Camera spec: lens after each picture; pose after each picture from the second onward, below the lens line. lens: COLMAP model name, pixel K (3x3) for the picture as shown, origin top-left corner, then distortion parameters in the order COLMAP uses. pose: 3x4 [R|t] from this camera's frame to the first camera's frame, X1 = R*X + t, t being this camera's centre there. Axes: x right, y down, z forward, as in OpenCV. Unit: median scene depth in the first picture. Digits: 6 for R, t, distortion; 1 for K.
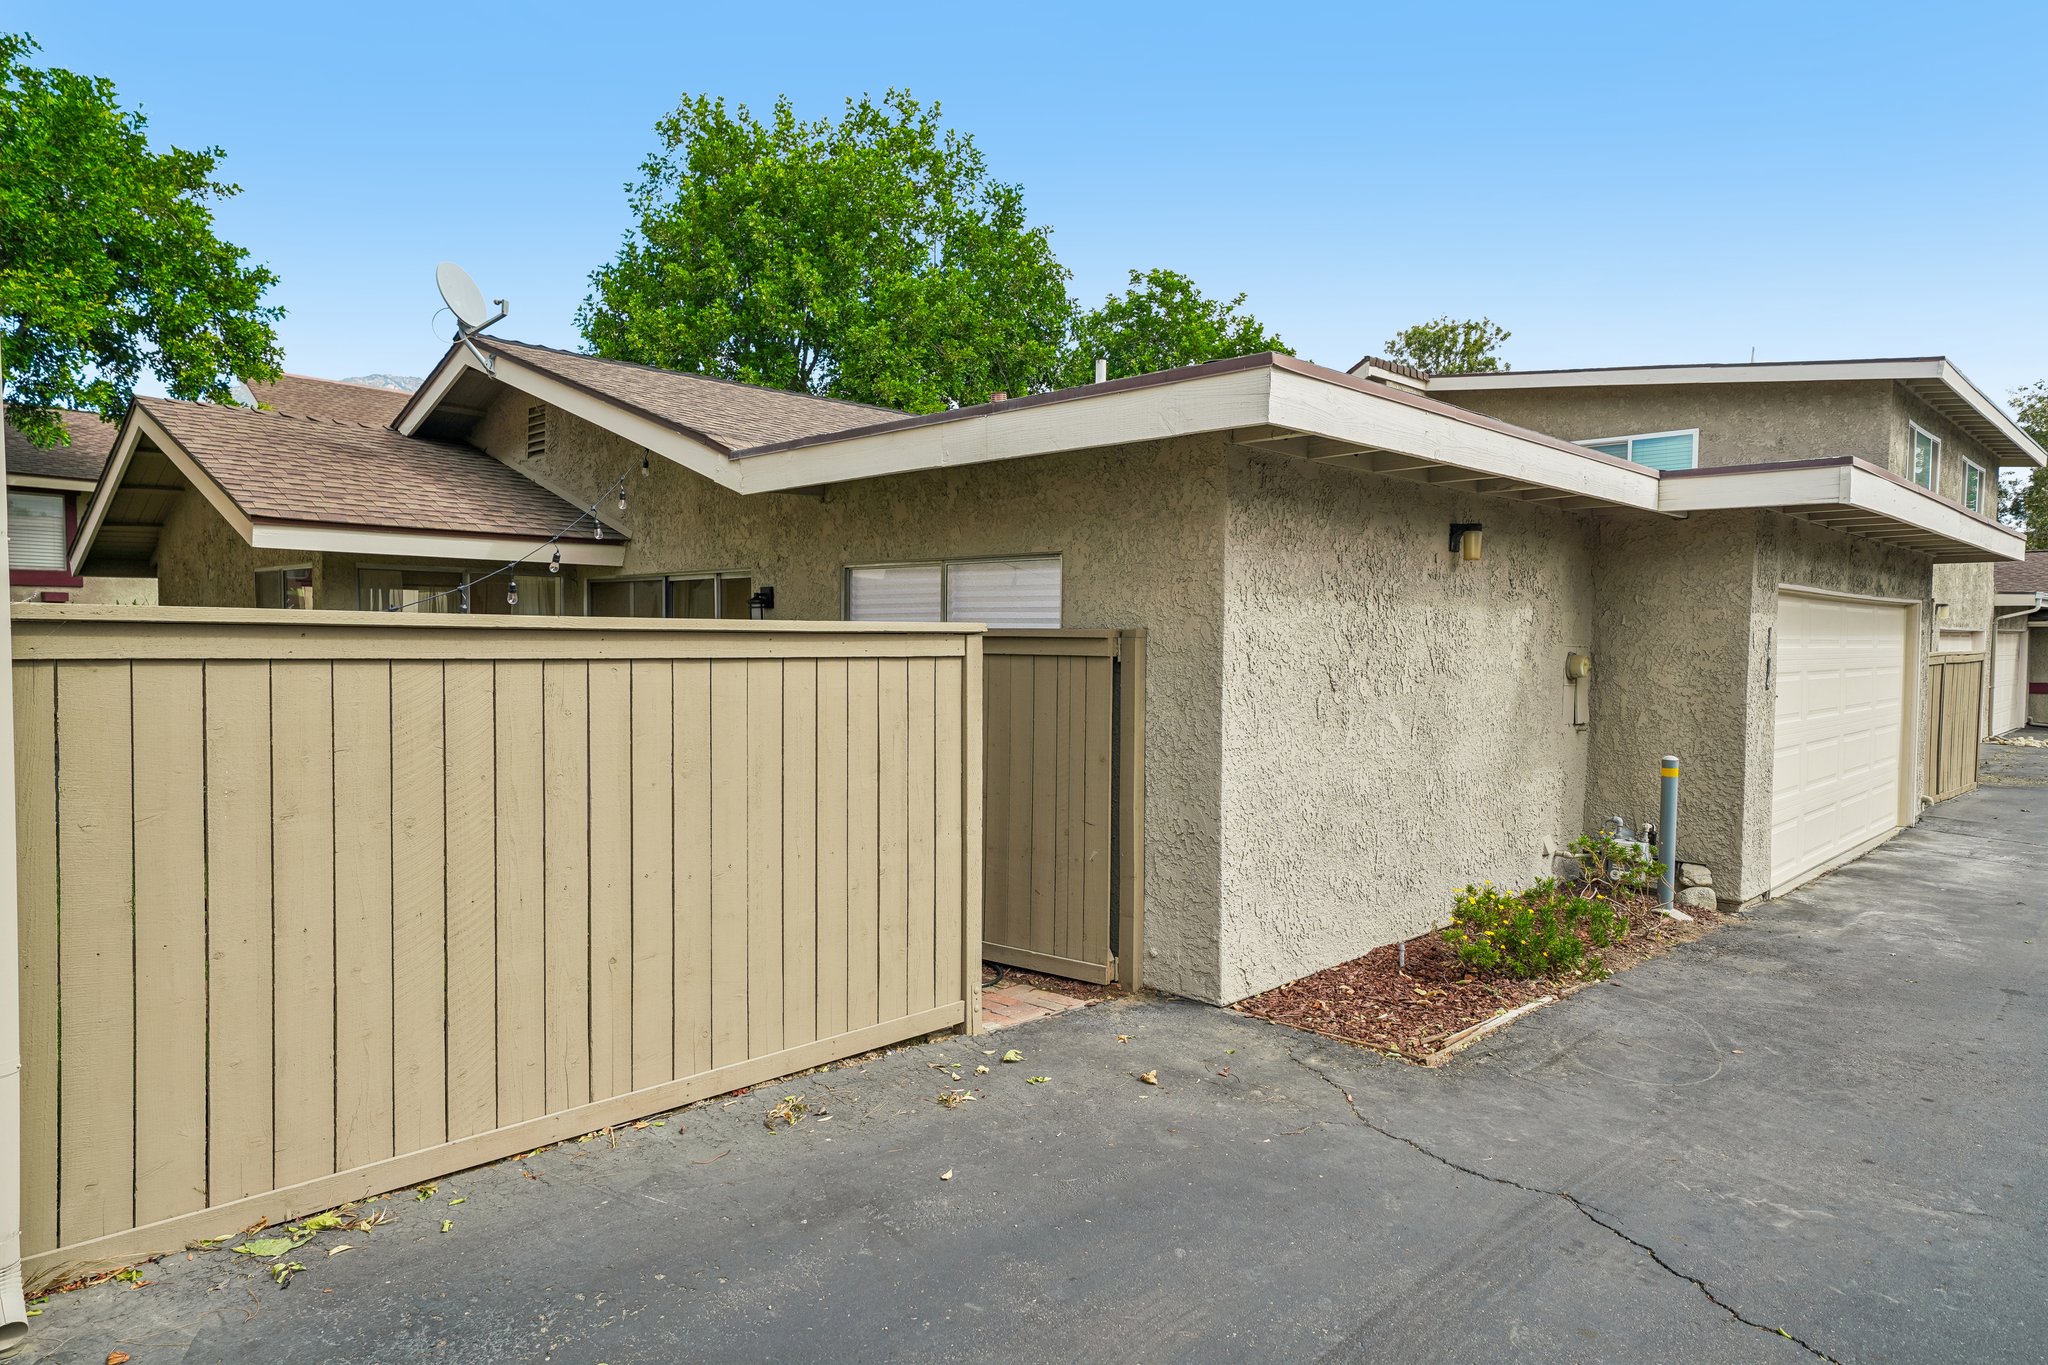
lens RADIAL K [[1219.1, 0, 1024.0], [0, 1219.1, 682.5], [0, 0, 1]] dist [0.000473, 0.000058]
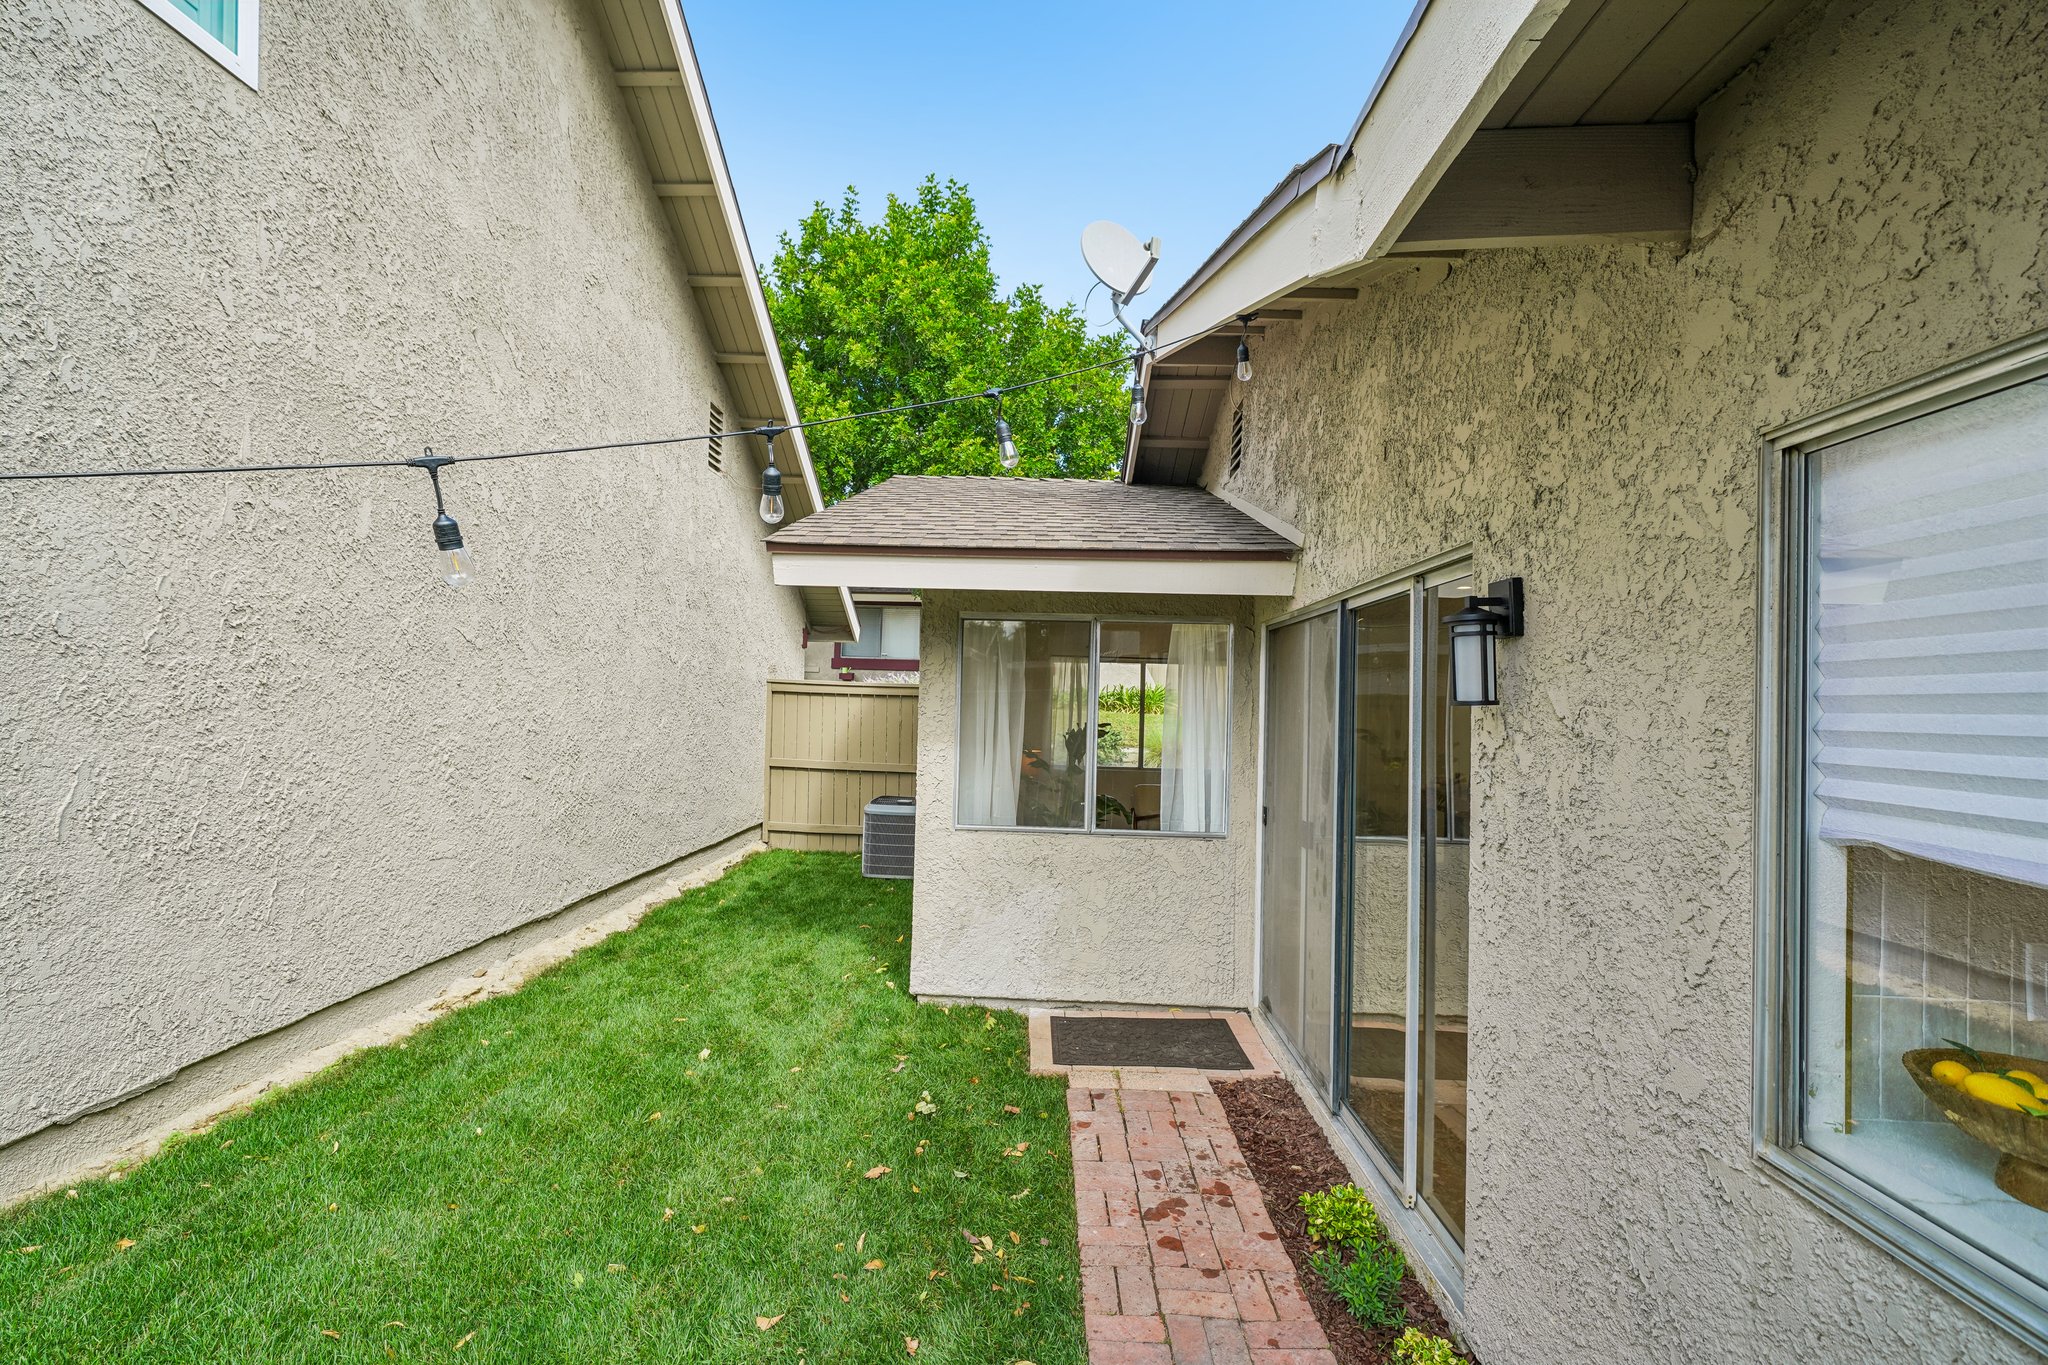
lens RADIAL K [[885.3, 0, 1024.0], [0, 885.3, 682.5], [0, 0, 1]] dist [0.000352, -0.000015]
pose [[0.672014, -0.007165, -0.740504, -0.106435], [-0.050508, 0.997181, -0.055484, -0.024034], [0.738814, 0.074688, 0.669758, 0.692826]]
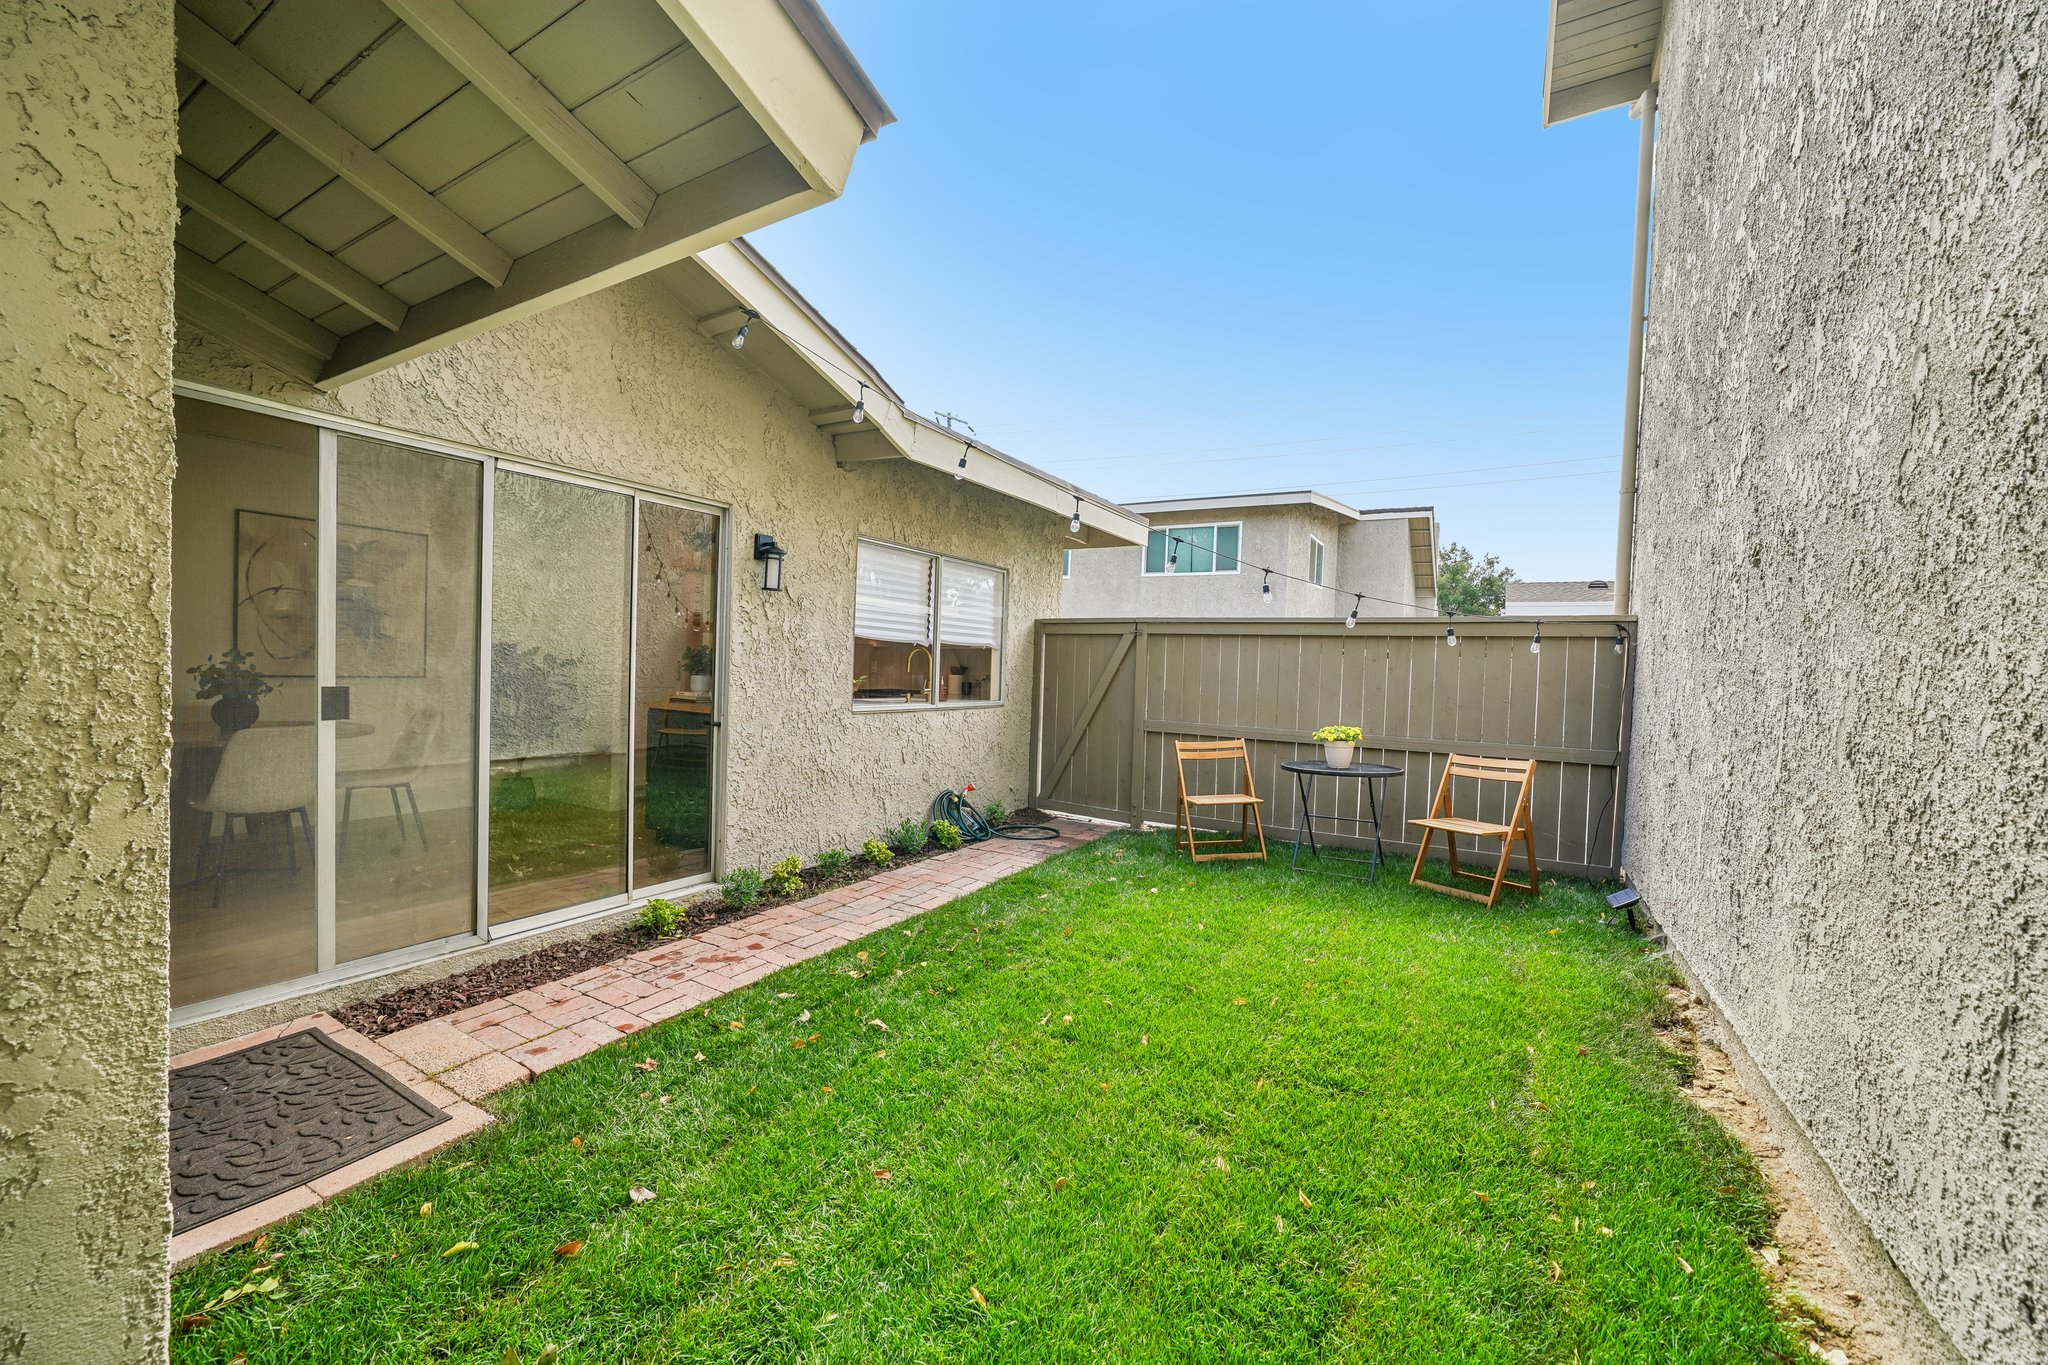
lens RADIAL K [[821.6, 0, 1024.0], [0, 821.6, 682.5], [0, 0, 1]] dist [-0.000024, 0.000062]
pose [[-0.232141, -0.032468, 0.972140, -0.788533], [-0.002401, 0.999459, 0.032807, 0.004645], [-0.972679, 0.005281, -0.232093, 0.933616]]
